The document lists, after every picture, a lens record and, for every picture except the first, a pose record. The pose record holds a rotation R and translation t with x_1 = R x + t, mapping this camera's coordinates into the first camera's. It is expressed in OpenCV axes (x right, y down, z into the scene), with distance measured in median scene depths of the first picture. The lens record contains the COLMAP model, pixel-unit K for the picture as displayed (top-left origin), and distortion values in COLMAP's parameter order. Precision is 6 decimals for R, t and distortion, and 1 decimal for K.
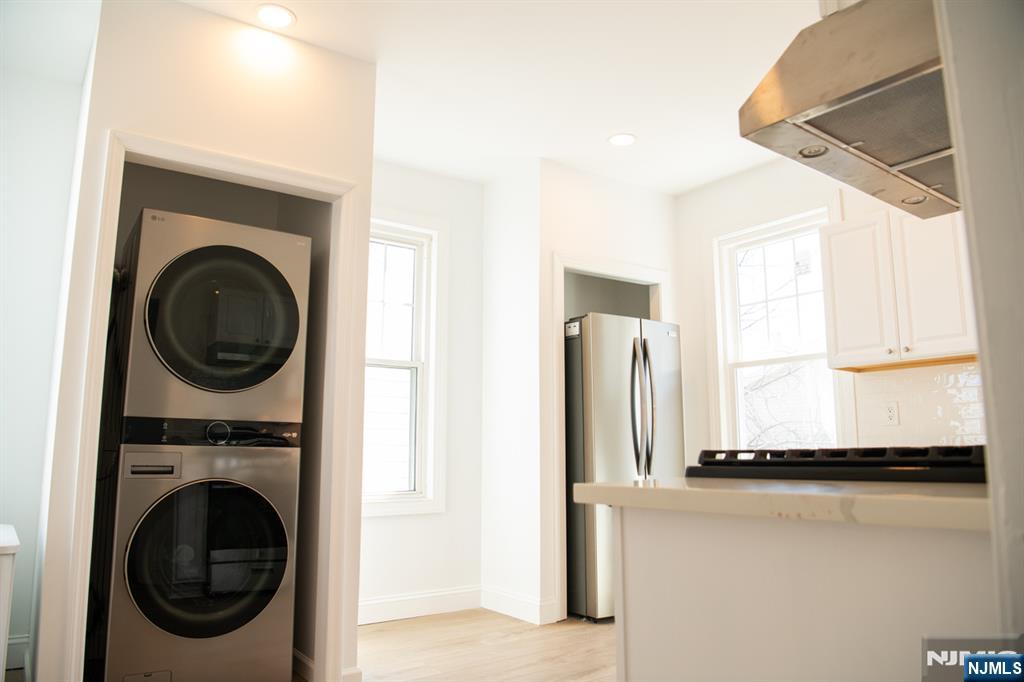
lens RADIAL K [[696.8, 0, 512.0], [0, 696.8, 341.0], [0, 0, 1]] dist [-0.060678, -0.000407]
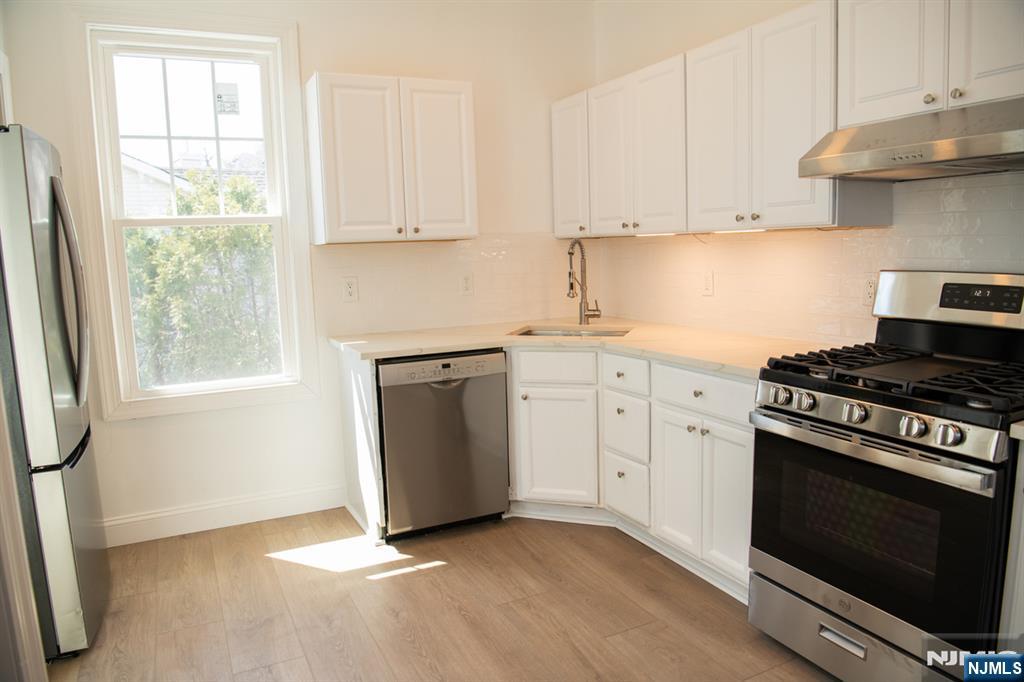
lens RADIAL K [[696.8, 0, 512.0], [0, 696.8, 341.0], [0, 0, 1]] dist [-0.060678, -0.000407]
pose [[0.181495, -0.144071, 0.972781, -0.355279], [-0.123382, 0.978057, 0.167872, -0.014820], [-0.975621, -0.150492, 0.159737, 0.579808]]
